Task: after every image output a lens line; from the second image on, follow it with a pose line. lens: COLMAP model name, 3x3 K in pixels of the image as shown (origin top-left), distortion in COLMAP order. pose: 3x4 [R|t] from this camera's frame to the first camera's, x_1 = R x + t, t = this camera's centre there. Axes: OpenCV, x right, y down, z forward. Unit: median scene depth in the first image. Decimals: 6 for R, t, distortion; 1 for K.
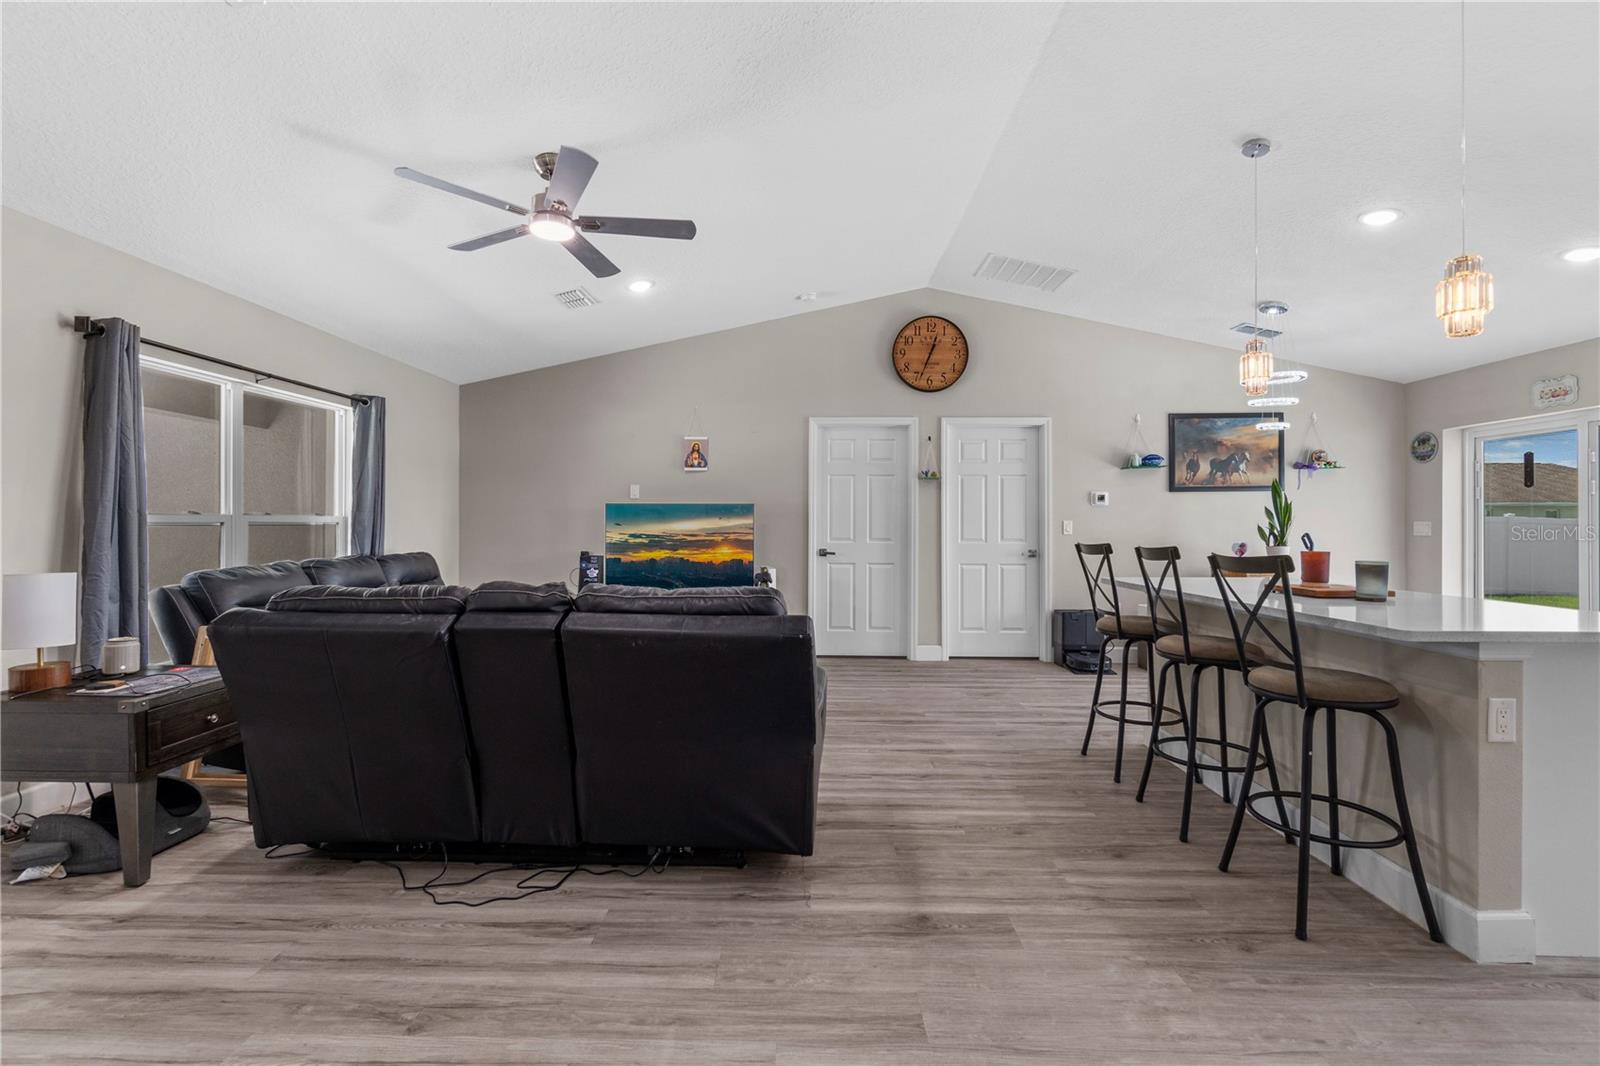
lens RADIAL K [[692.8, 0, 794.8], [0, 692.8, 526.1], [0, 0, 1]] dist [-0.005026, 0.000515]
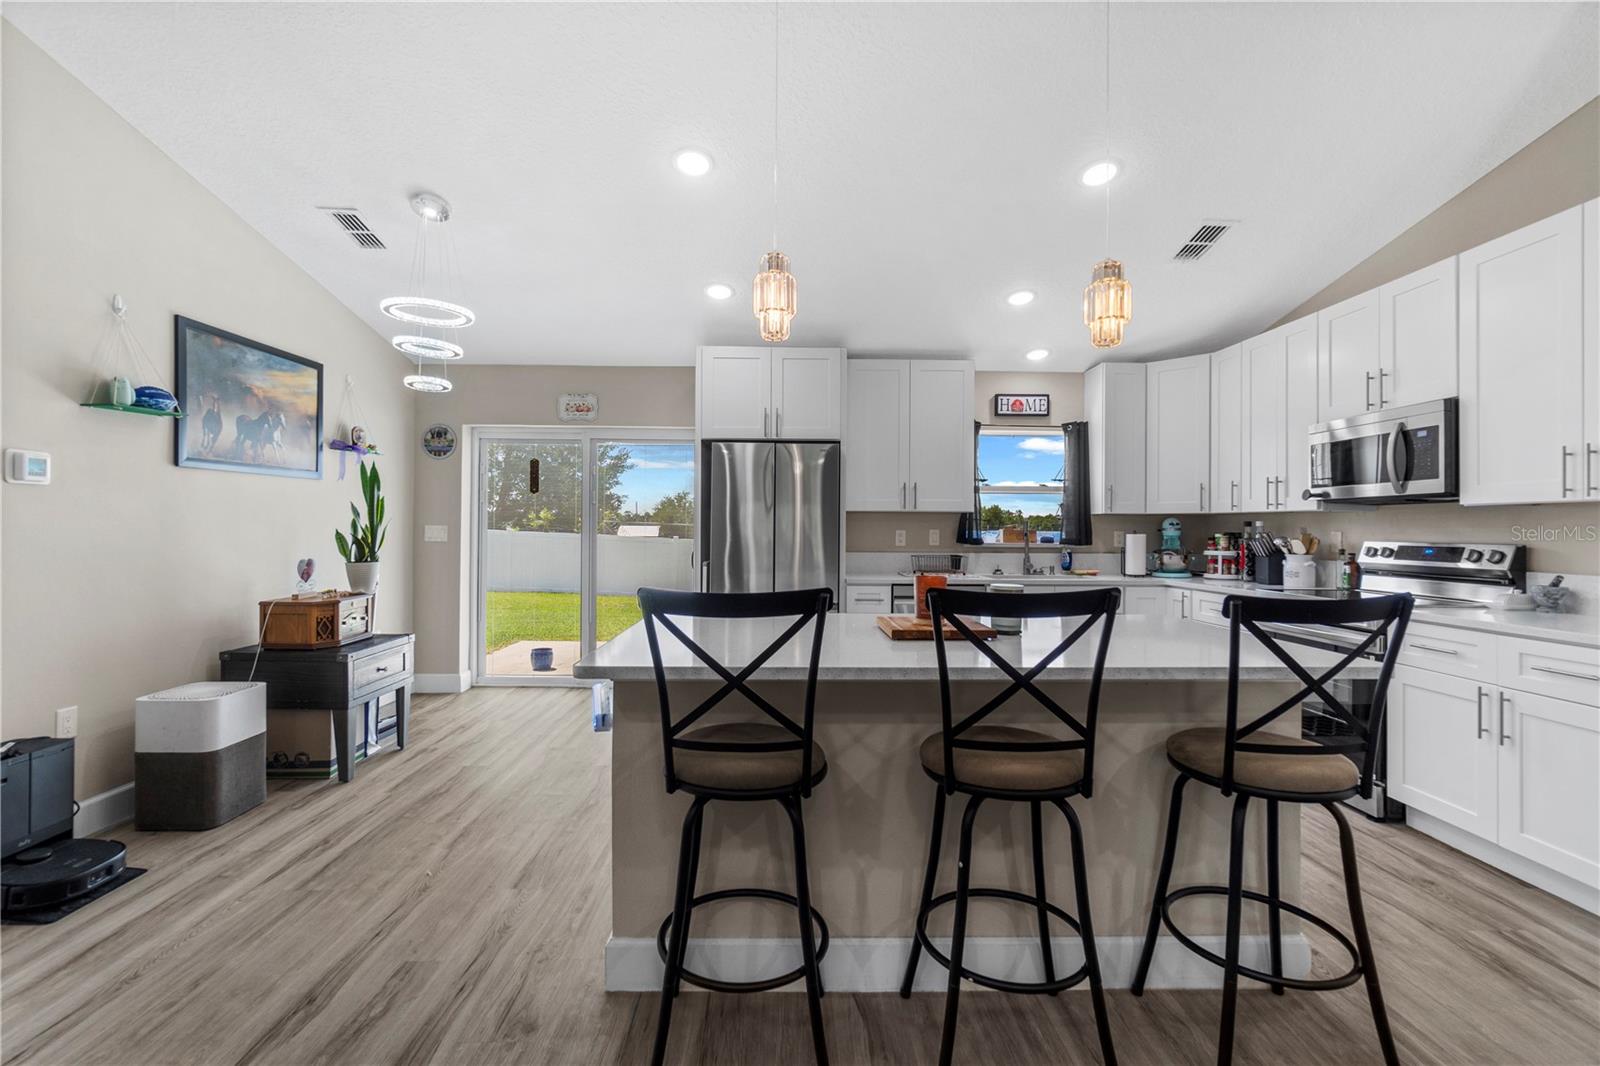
lens RADIAL K [[692.8, 0, 794.8], [0, 692.8, 526.1], [0, 0, 1]] dist [-0.005026, 0.000515]
pose [[-0.039843, 0.002238, 0.999203, 0.010634], [-0.007247, 0.999971, -0.002529, -0.007670], [-0.999180, -0.007342, -0.039826, 0.645574]]
